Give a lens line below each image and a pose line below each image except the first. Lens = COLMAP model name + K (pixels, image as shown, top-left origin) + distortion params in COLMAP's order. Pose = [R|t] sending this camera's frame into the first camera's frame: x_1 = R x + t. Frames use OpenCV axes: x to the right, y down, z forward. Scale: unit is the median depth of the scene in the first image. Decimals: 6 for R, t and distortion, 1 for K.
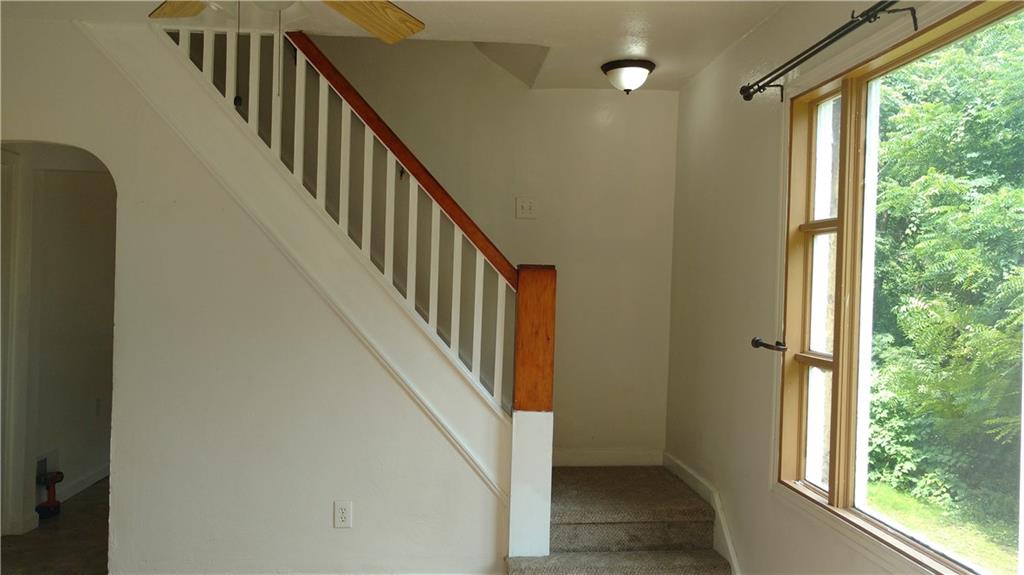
lens RADIAL K [[822.5, 0, 512.0], [0, 822.5, 287.5], [0, 0, 1]] dist [0.002950, 0.016722]
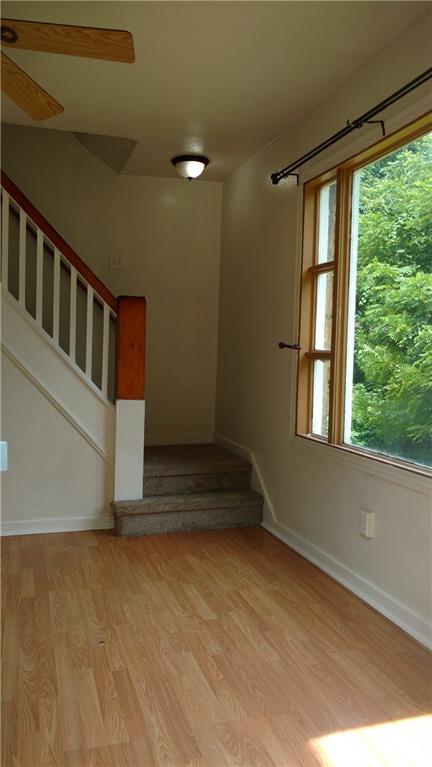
lens RADIAL K [[616.1, 0, 222.0], [0, 616.1, 382.4], [0, 0, 1]] dist [0.002950, 0.016722]
pose [[0.973140, -0.018507, 0.229471, -0.059147], [0.006474, 0.998569, 0.053080, 0.059502], [-0.230125, -0.050169, 0.971867, -0.069442]]
